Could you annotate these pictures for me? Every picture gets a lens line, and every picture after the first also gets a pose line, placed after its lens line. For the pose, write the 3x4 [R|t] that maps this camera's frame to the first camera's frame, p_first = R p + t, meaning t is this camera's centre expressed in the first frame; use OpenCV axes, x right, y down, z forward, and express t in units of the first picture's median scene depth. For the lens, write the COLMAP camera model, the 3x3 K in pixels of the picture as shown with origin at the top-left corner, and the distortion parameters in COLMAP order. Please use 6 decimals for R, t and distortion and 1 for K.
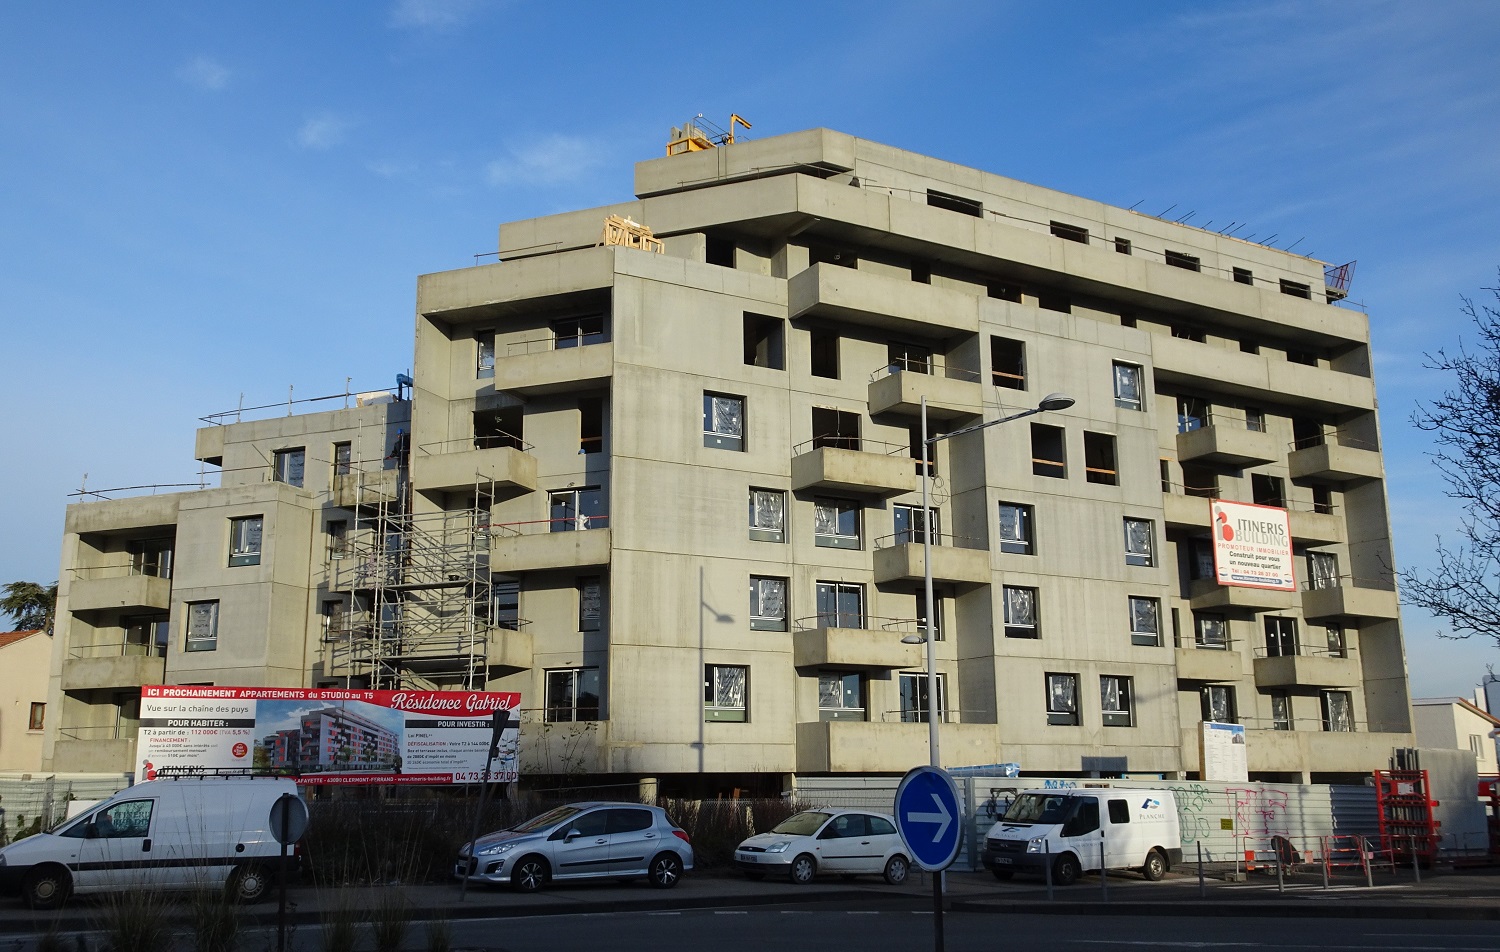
lens RADIAL K [[1328.1, 0, 753.6], [0, 1328.1, 482.2], [0, 0, 1]] dist [0.036350, -0.008702]
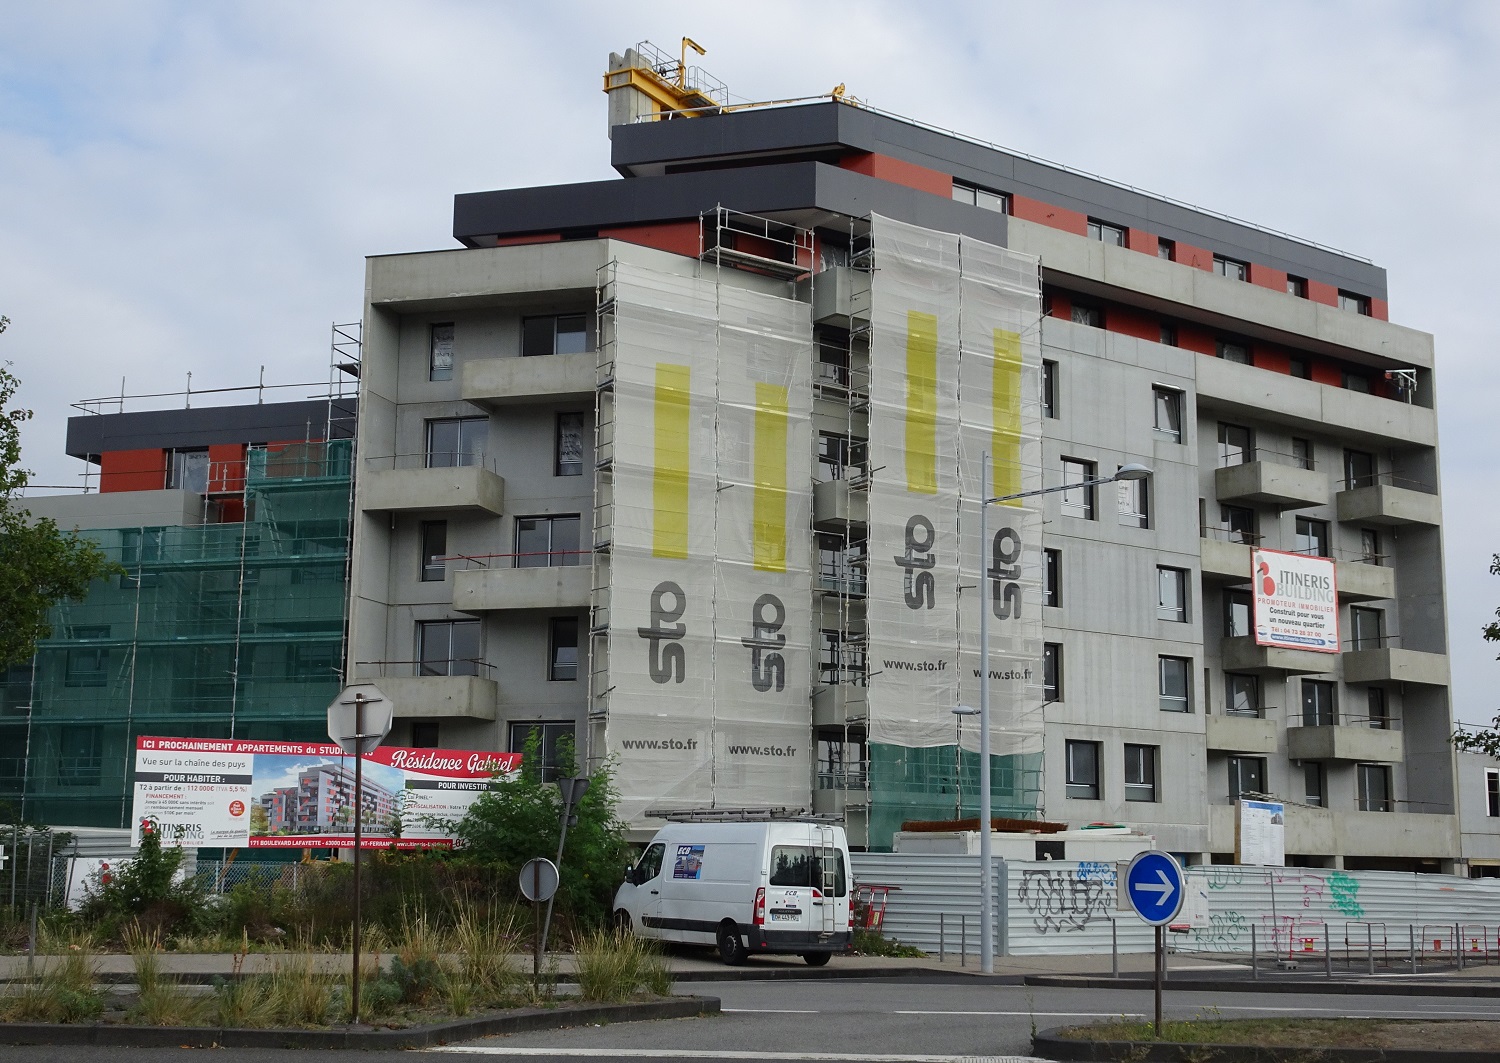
lens RADIAL K [[1768.6, 0, 762.9], [0, 1768.6, 546.2], [0, 0, 1]] dist [0.034324, 0.000000]
pose [[0.995540, 0.036539, 0.086981, -0.090023], [-0.040774, 0.998042, 0.047422, -0.033868], [-0.085078, -0.050758, 0.995081, -0.153005]]
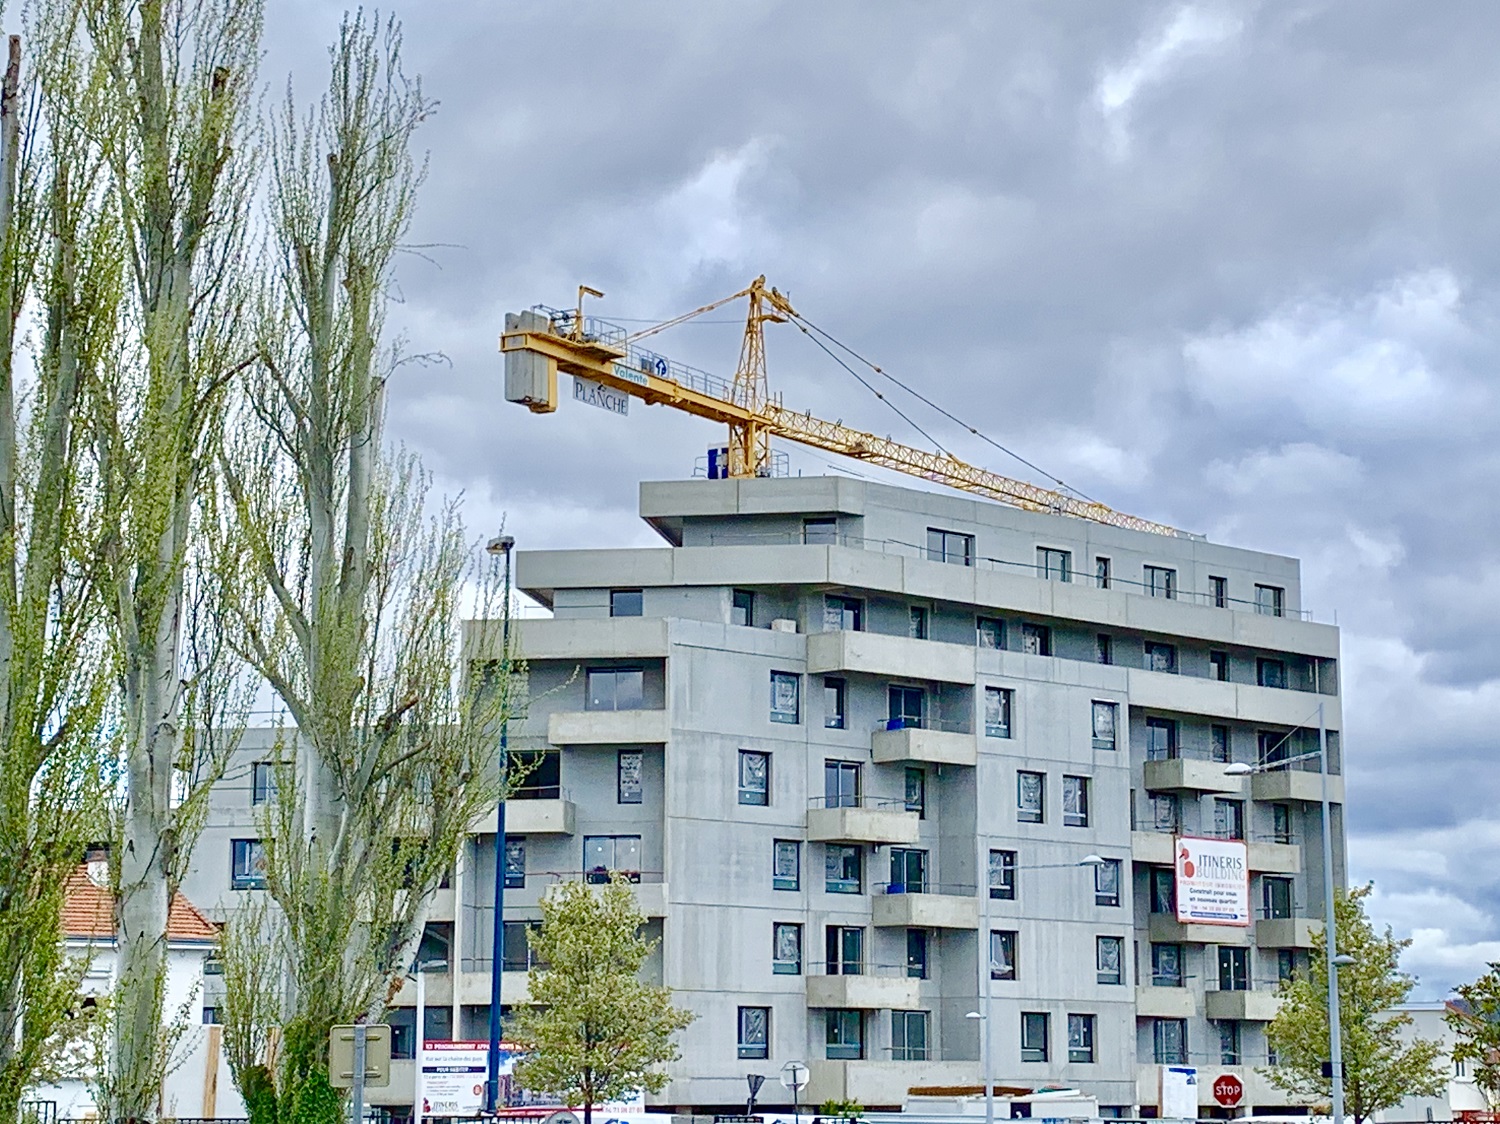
lens RADIAL K [[2854.0, 0, 746.3], [0, 2854.0, 554.2], [0, 0, 1]] dist [0.152779, 0.000000]
pose [[0.979074, 0.048502, 0.197641, -0.465838], [-0.056573, 0.997771, 0.035392, -0.290285], [-0.195484, -0.045833, 0.979635, -1.184242]]
